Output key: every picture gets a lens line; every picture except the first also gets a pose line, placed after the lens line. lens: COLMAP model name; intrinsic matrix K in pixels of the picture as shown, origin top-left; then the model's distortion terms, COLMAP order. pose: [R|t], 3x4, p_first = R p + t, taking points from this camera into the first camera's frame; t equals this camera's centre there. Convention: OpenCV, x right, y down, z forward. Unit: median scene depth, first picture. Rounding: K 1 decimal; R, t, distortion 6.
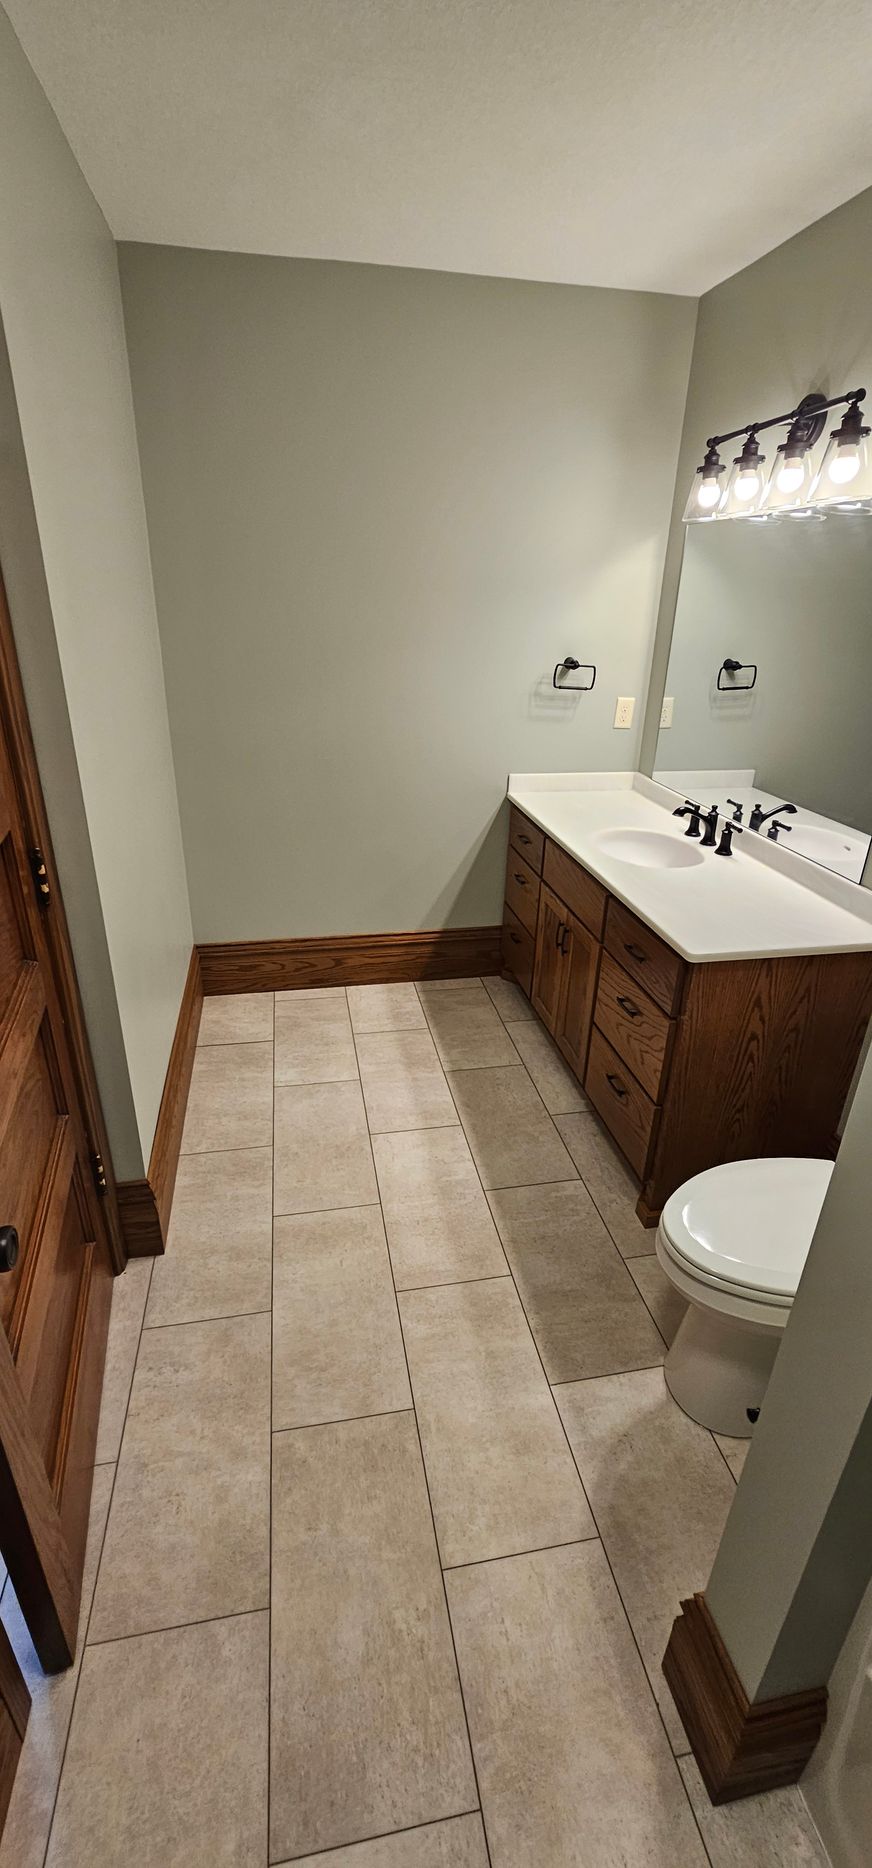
lens RADIAL K [[761.7, 0, 436.0], [0, 761.7, 934.0], [0, 0, 1]] dist [0.001116, 0.000009]
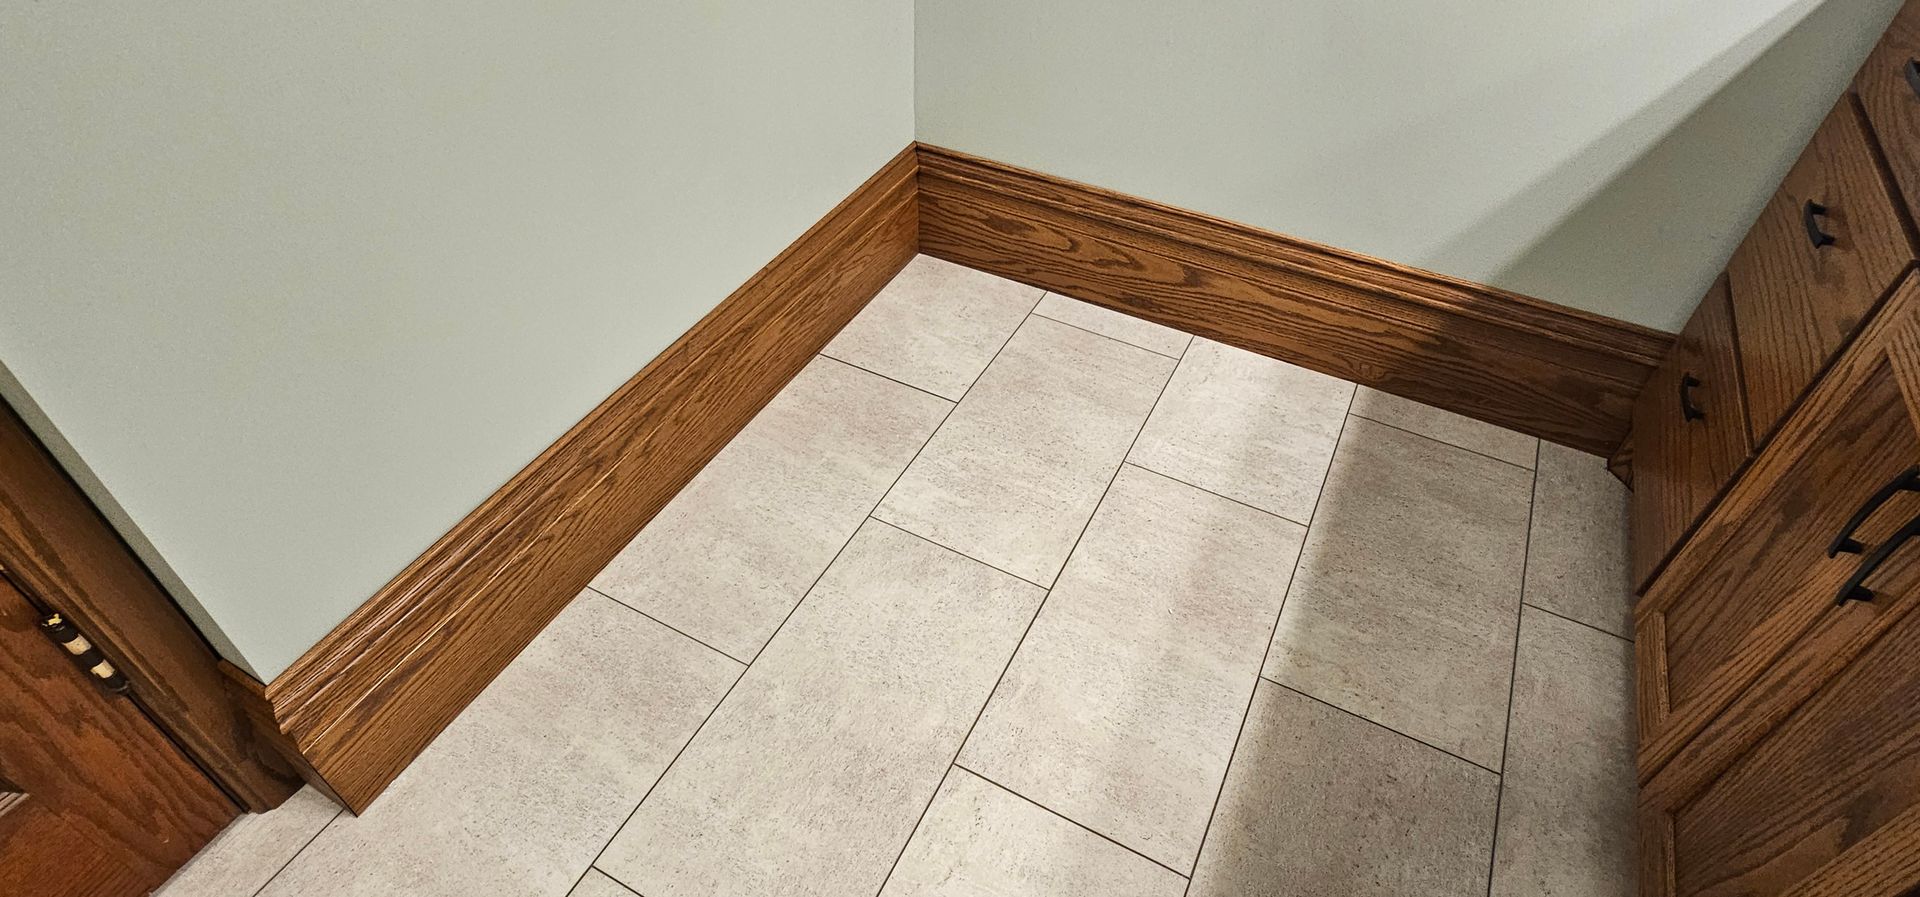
lens RADIAL K [[956.8, 0, 960.0], [0, 956.8, 448.5], [0, 0, 1]] dist [0.000292, -0.000768]
pose [[0.787839, 0.420869, -0.449643, 0.050257], [-0.261646, 0.889642, 0.374269, -0.044896], [0.557539, -0.177217, 0.811014, 0.490792]]
